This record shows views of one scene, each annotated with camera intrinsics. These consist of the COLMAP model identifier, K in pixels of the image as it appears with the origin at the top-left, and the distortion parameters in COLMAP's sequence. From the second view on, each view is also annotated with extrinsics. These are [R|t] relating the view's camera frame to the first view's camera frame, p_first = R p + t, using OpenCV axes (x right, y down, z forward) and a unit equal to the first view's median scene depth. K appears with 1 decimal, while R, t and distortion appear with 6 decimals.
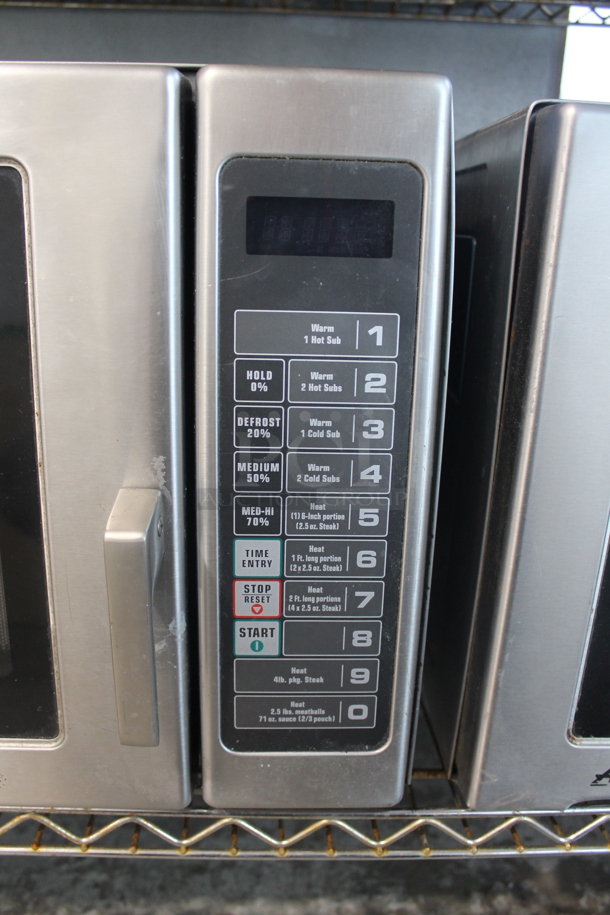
lens RADIAL K [[795.2, 0, 302.7], [0, 795.2, 461.6], [0, 0, 1]] dist [-0.138526, 0.092982]
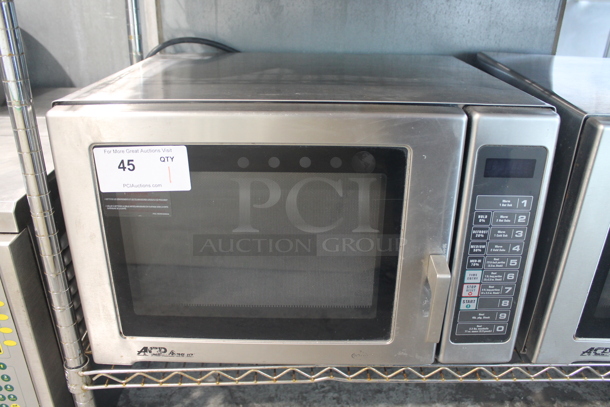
lens RADIAL K [[530.1, 0, 304.2], [0, 530.1, 200.8], [0, 0, 1]] dist [-0.138526, 0.092982]
pose [[0.999138, 0.001597, -0.041479, -0.563657], [0.003334, 0.992945, 0.118532, -0.355943], [0.041375, -0.118568, 0.992084, -0.801691]]
